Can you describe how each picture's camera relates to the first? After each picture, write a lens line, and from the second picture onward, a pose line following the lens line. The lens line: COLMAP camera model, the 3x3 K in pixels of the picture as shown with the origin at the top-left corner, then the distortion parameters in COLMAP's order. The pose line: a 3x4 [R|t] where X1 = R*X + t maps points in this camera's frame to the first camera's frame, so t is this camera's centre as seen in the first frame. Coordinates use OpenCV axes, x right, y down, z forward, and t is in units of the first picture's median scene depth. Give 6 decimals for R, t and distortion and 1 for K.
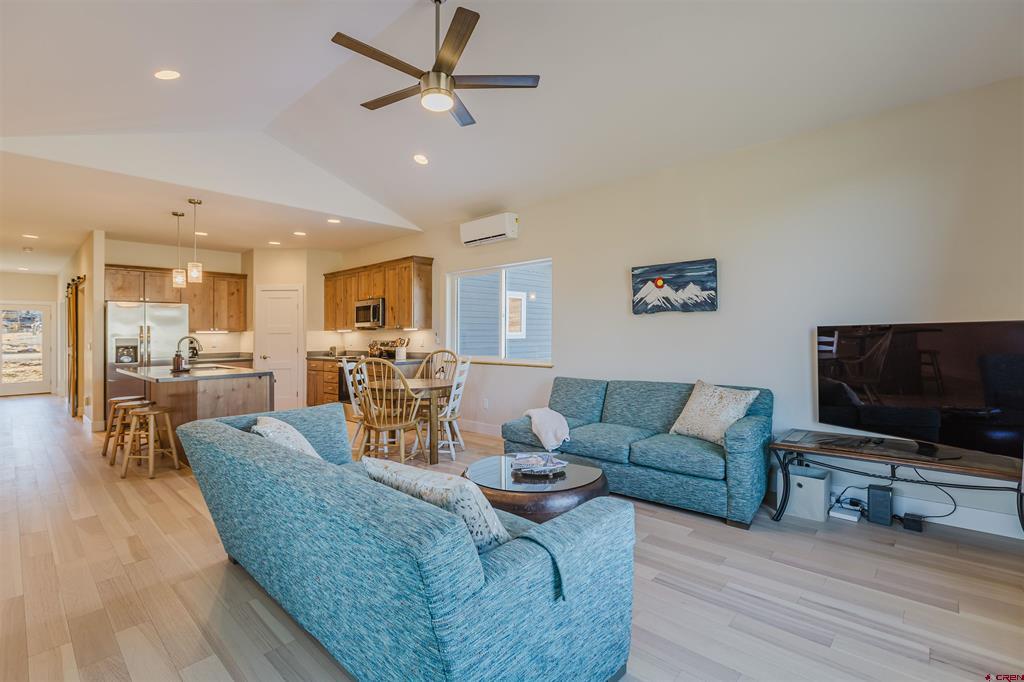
lens RADIAL K [[461.9, 0, 504.0], [0, 461.9, 330.8], [0, 0, 1]] dist [-0.000665, 0.001060]
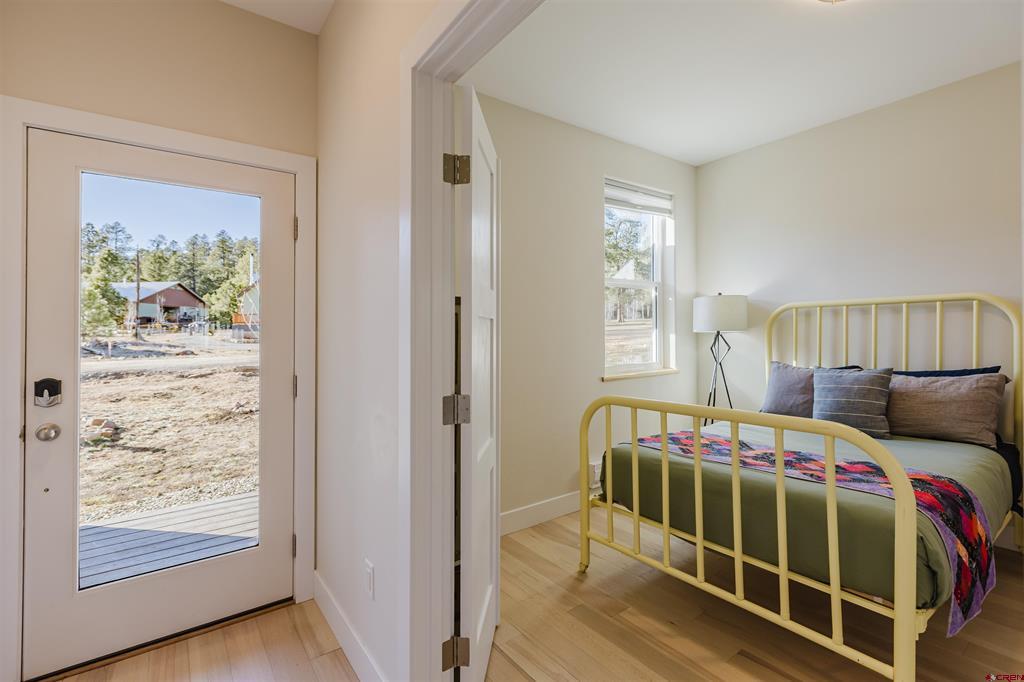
lens RADIAL K [[461.9, 0, 503.1], [0, 461.9, 323.0], [0, 0, 1]] dist [-0.000665, 0.001060]
pose [[0.980741, -0.008813, -0.195115, -1.236951], [0.005606, 0.999840, -0.016984, 0.022433], [0.195233, 0.015563, 0.980633, 1.188499]]
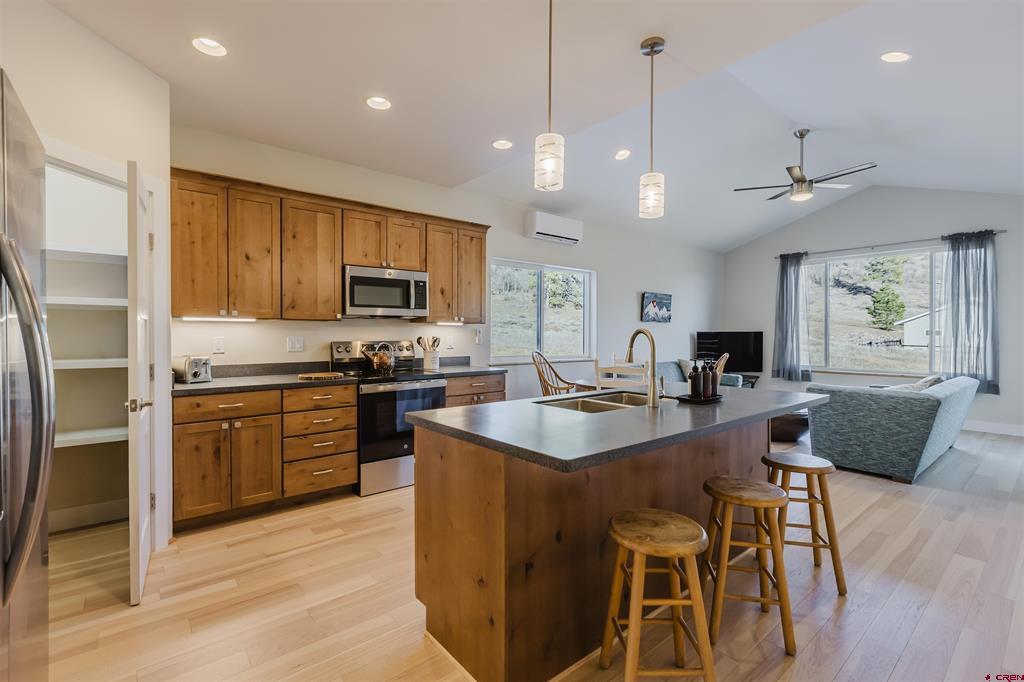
lens RADIAL K [[461.9, 0, 510.9], [0, 461.9, 332.6], [0, 0, 1]] dist [-0.000665, 0.001060]
pose [[0.132311, 0.013088, 0.991122, -0.789316], [-0.013204, 0.999847, -0.011440, 0.014699], [-0.991120, -0.011574, 0.132464, 0.735101]]
